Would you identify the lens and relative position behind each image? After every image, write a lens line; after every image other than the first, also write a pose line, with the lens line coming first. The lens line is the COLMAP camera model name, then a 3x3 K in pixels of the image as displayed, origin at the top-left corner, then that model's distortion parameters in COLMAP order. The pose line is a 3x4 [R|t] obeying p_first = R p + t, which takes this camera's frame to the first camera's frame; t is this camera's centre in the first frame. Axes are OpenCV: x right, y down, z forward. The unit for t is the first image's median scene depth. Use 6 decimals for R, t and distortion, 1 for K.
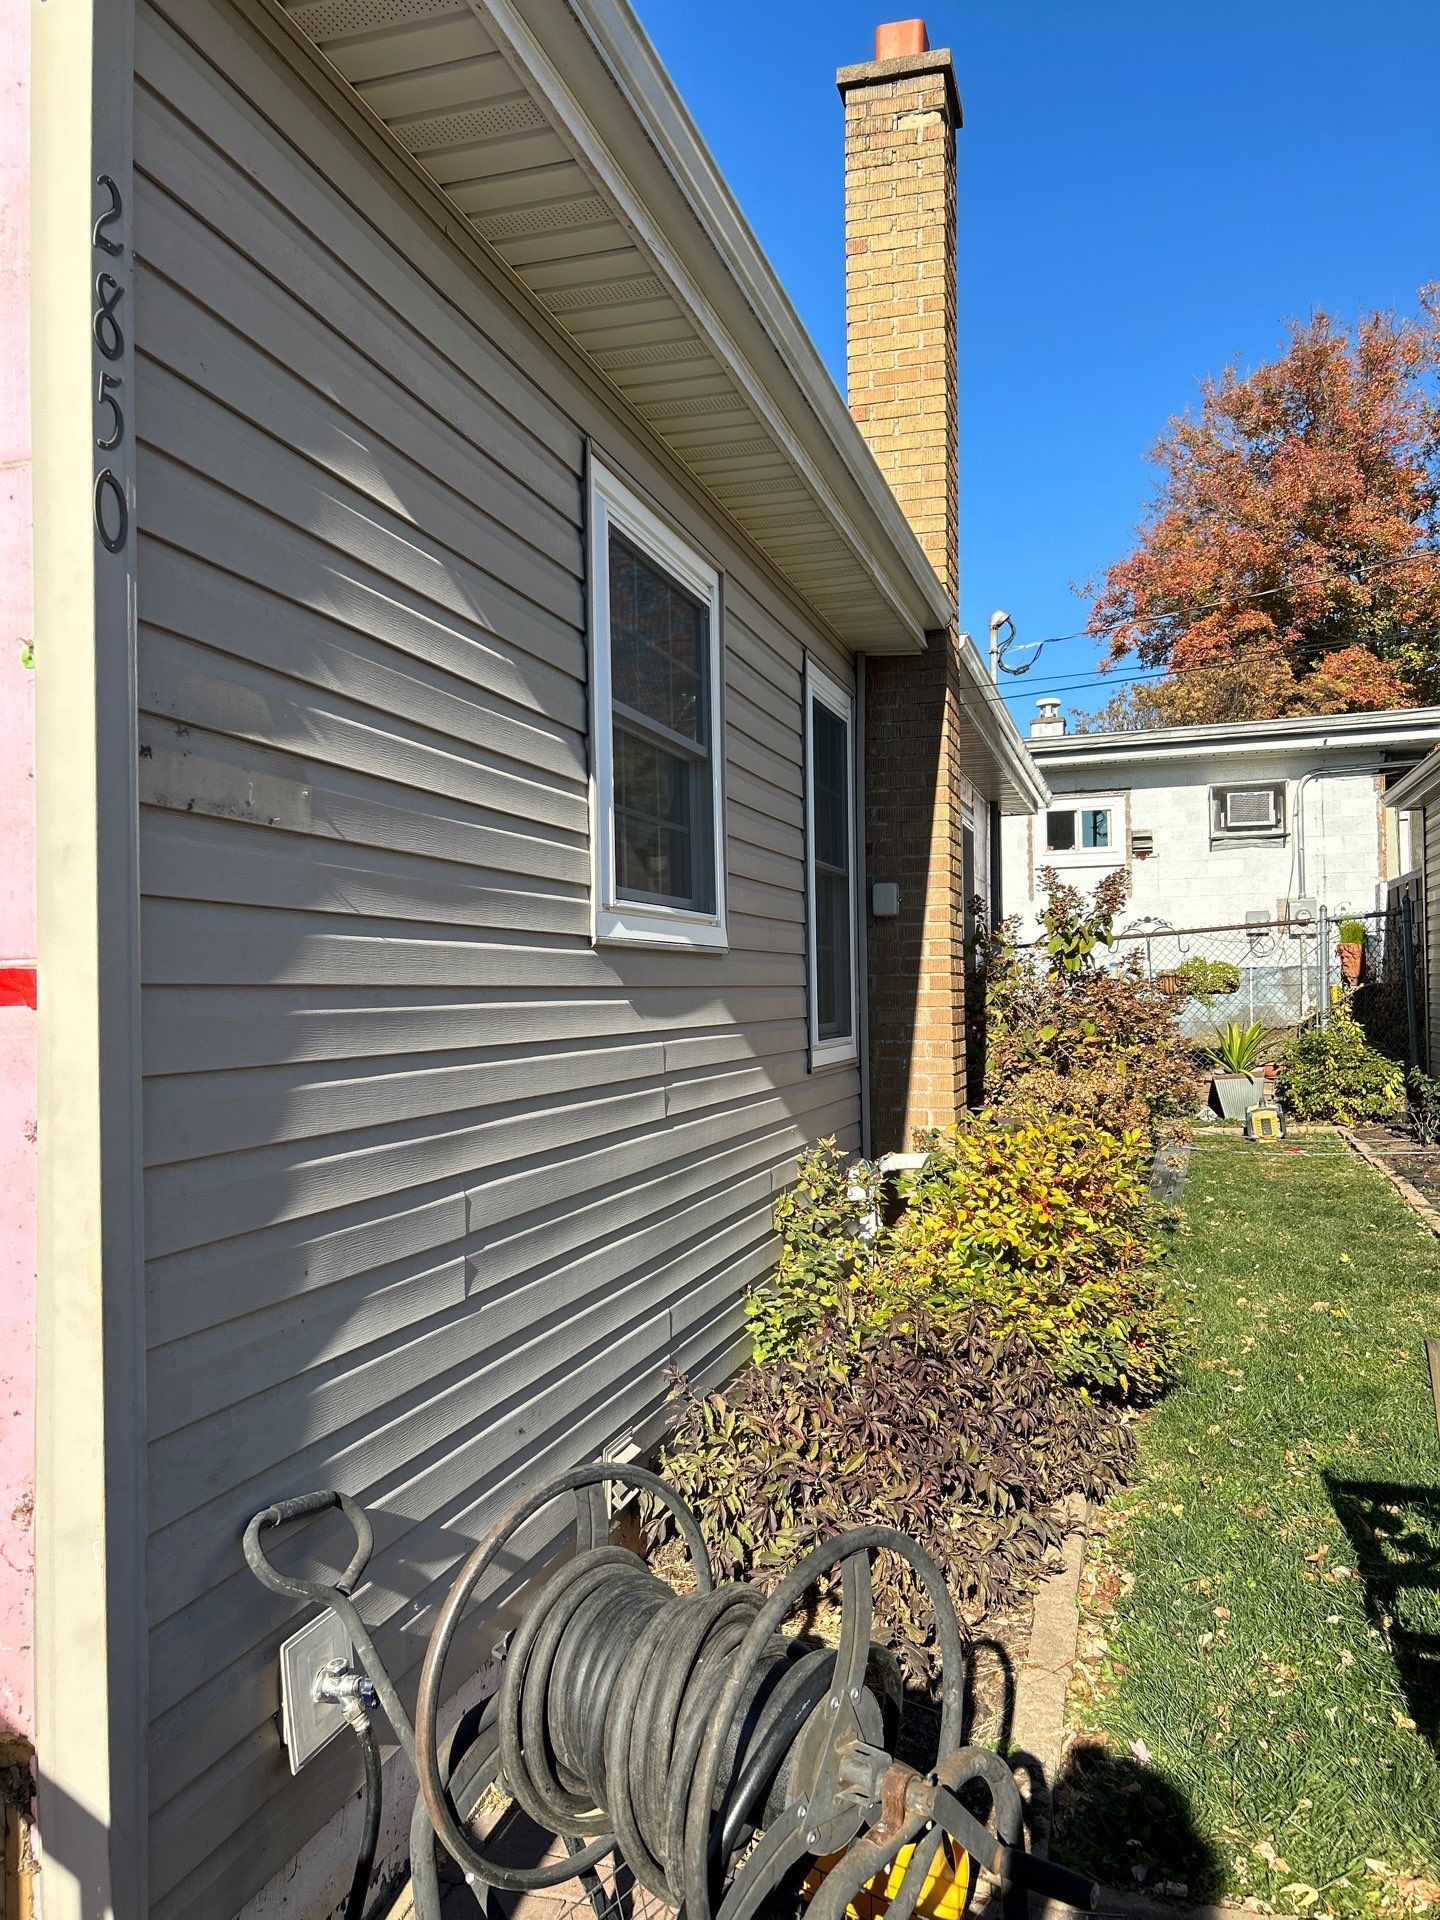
lens RADIAL K [[1437.3, 0, 726.7], [0, 1437.3, 962.6], [0, 0, 1]] dist [0.047248, -0.048795]
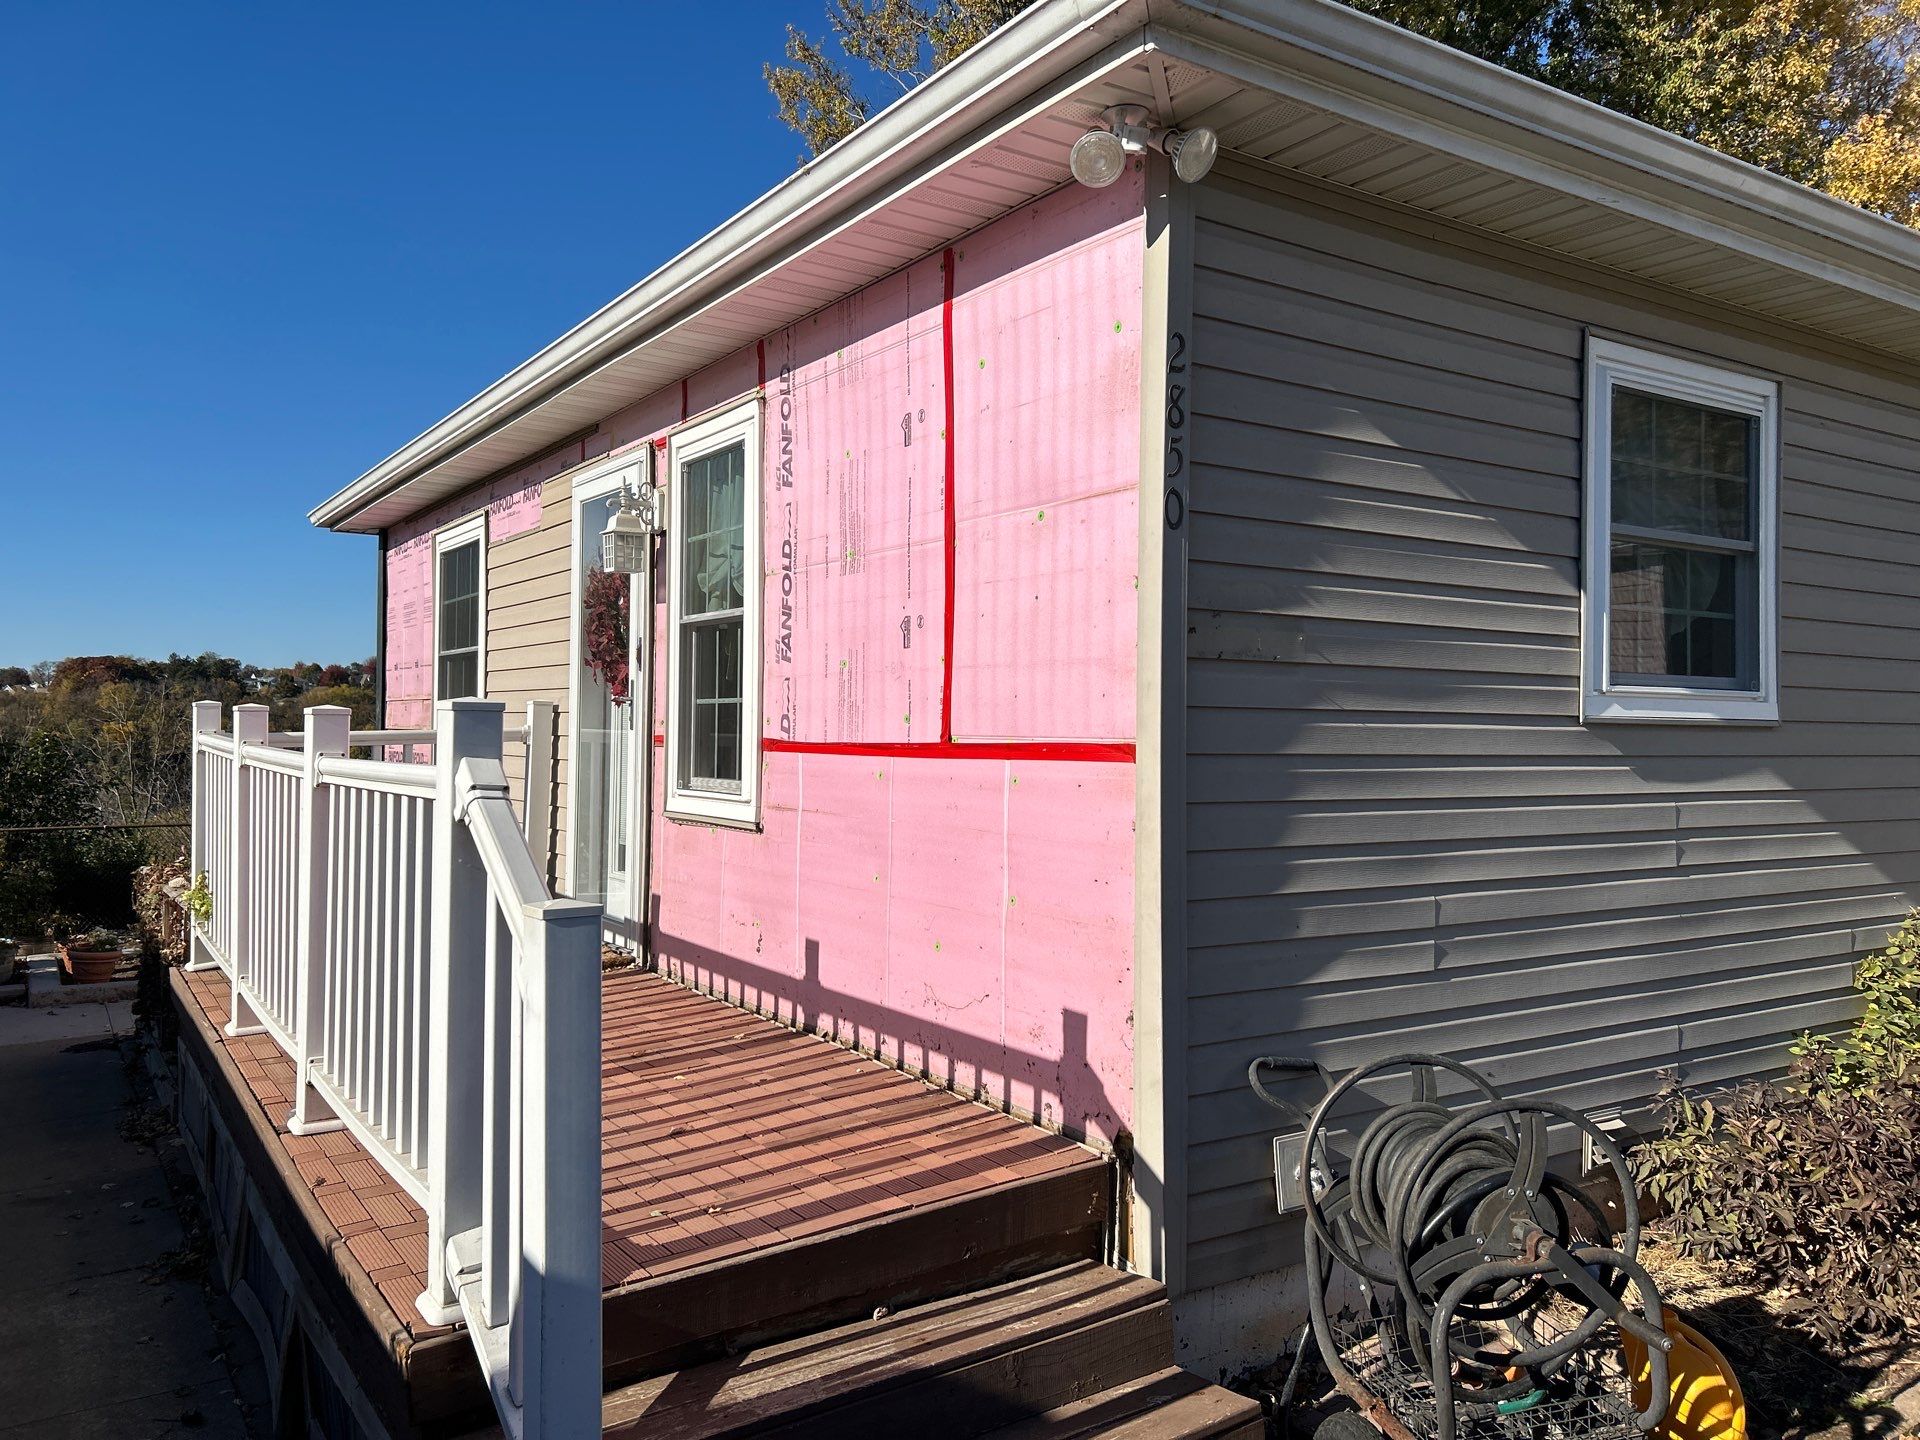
lens RADIAL K [[1437.3, 0, 952.9], [0, 1437.3, 714.5], [0, 0, 1]] dist [0.047248, -0.048795]
pose [[0.760230, 0.016875, -0.649435, 0.476457], [-0.009665, 0.999846, 0.014666, -0.049796], [0.649583, -0.004873, 0.760275, -0.513720]]
